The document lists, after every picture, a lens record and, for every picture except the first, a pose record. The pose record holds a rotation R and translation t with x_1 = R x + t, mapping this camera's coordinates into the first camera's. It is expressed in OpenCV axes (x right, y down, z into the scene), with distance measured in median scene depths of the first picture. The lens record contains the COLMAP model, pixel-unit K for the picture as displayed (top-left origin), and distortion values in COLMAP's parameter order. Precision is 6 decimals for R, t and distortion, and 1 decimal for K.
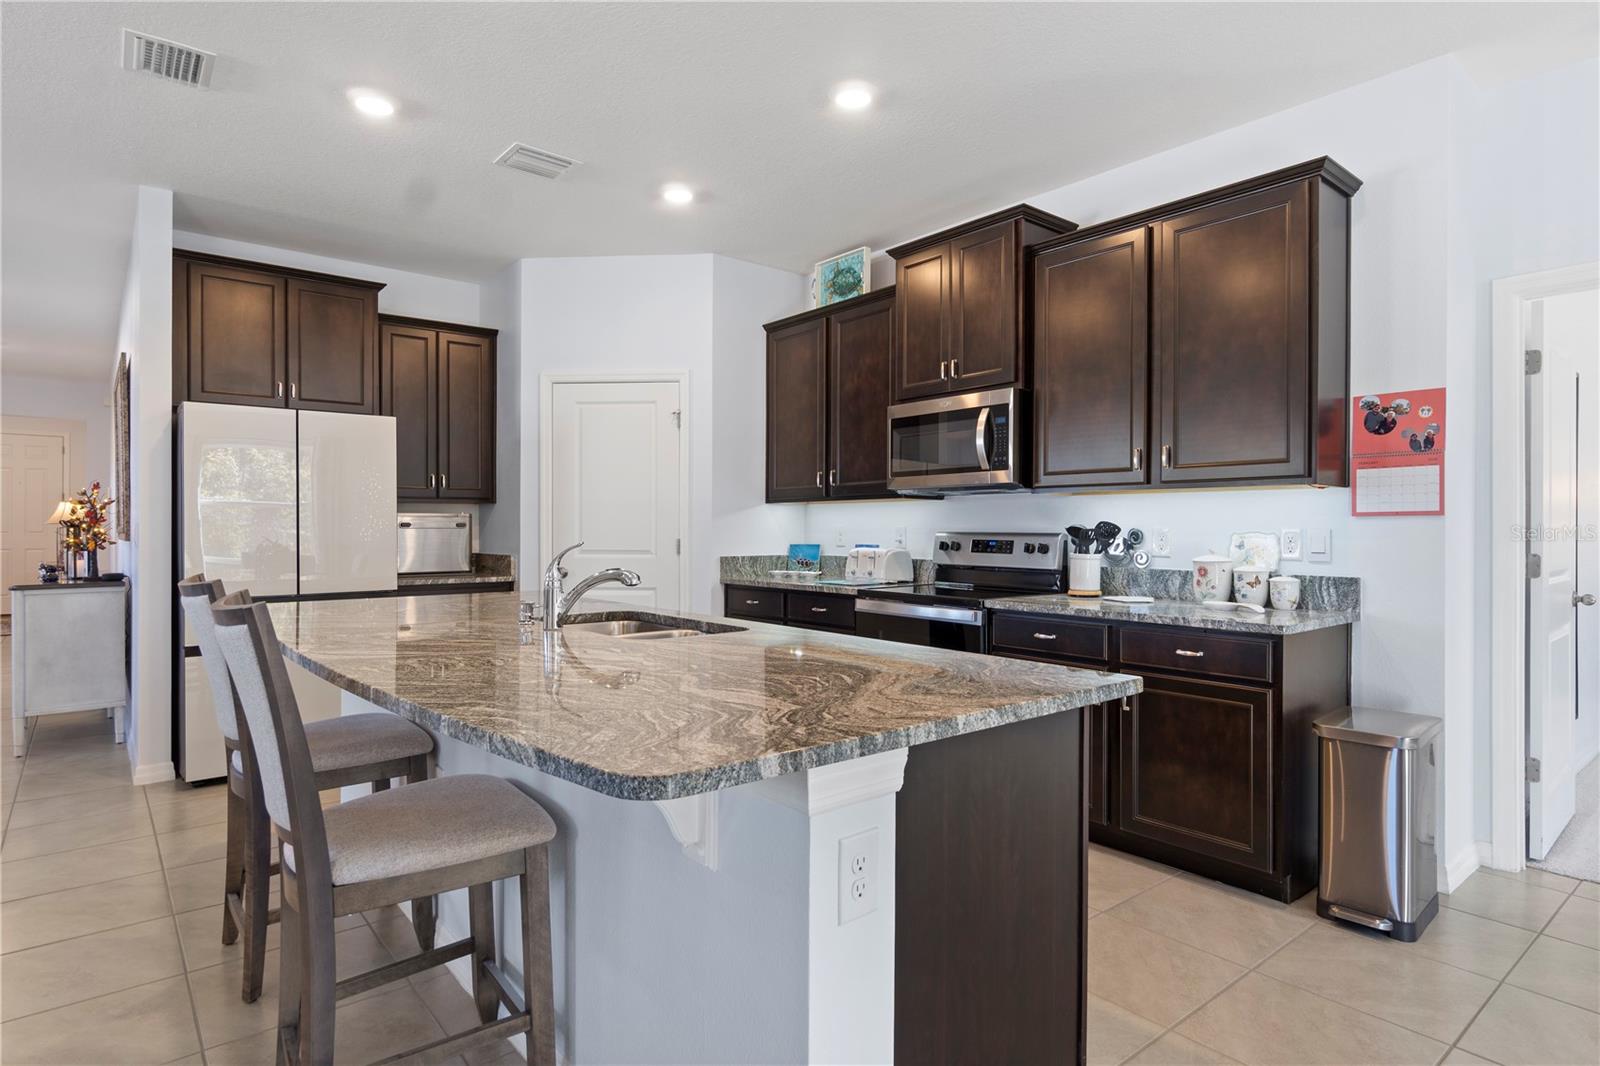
lens RADIAL K [[861.1, 0, 800.0], [0, 861.1, 533.0], [0, 0, 1]] dist [-0.000916, -0.000218]
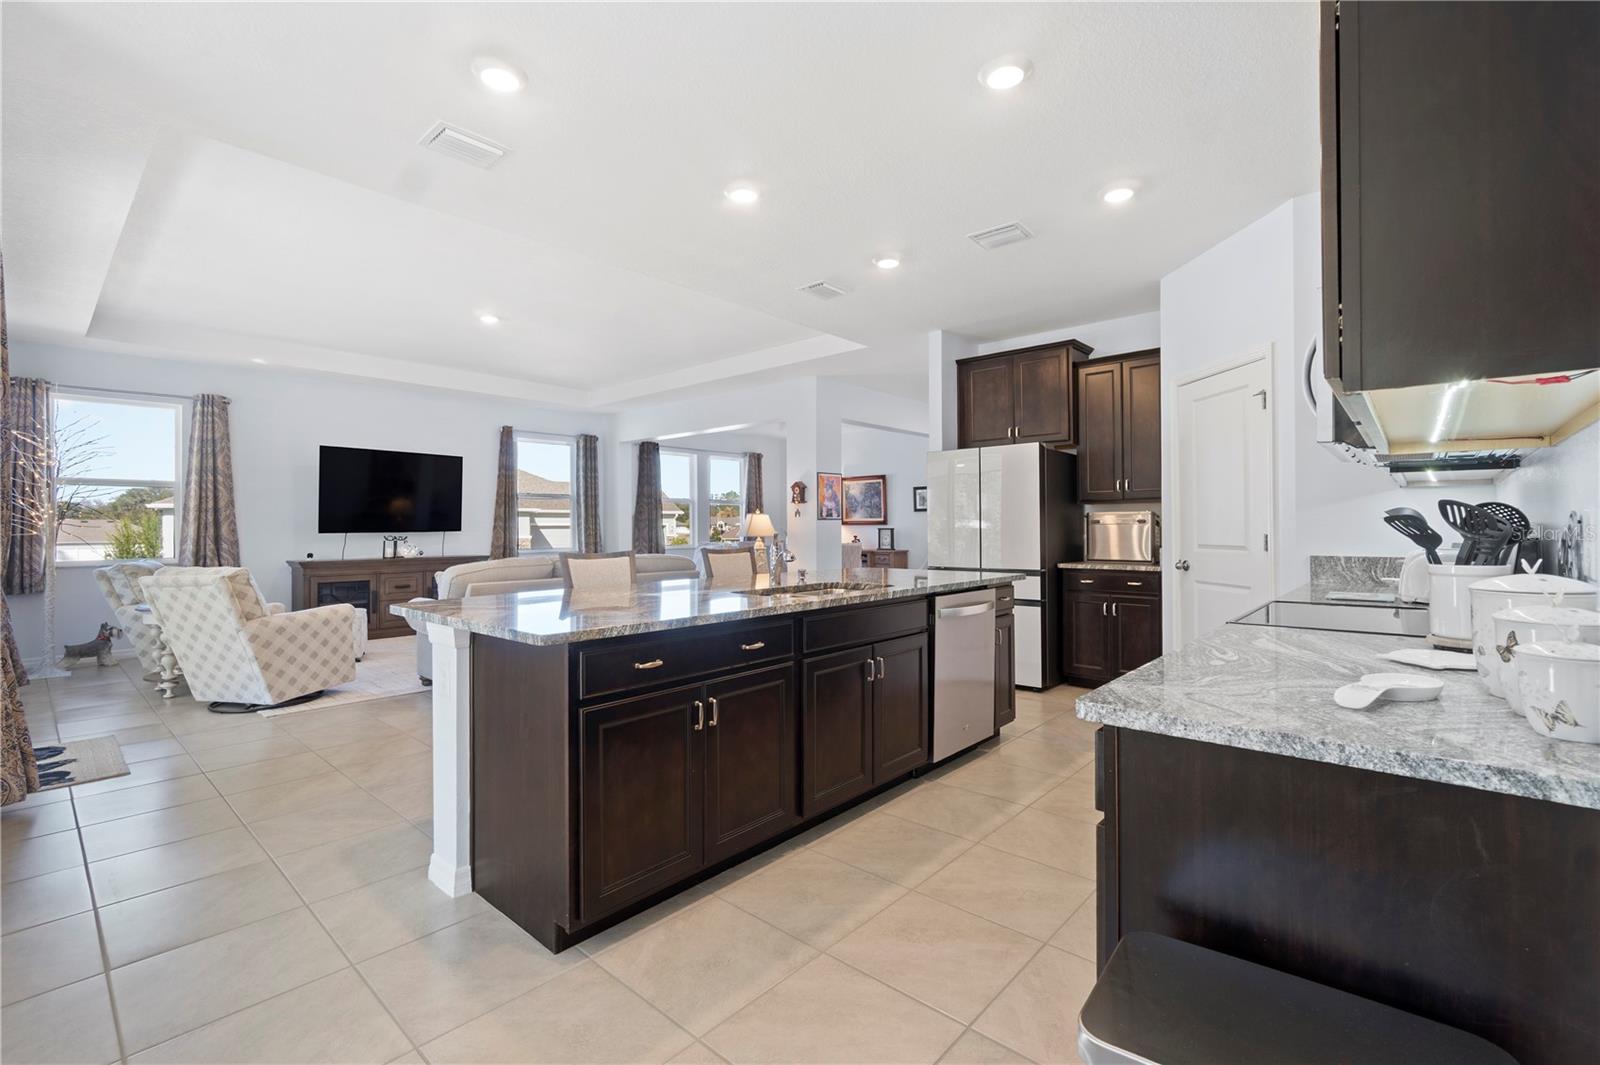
lens RADIAL K [[702.0, 0, 800.0], [0, 702.0, 532.5], [0, 0, 1]] dist [-0.000260, -0.000017]
pose [[0.156483, 0.005172, -0.987667, 0.514679], [-0.002670, 0.999985, 0.004814, 0.002889], [0.987677, 0.001884, 0.156495, 0.416933]]
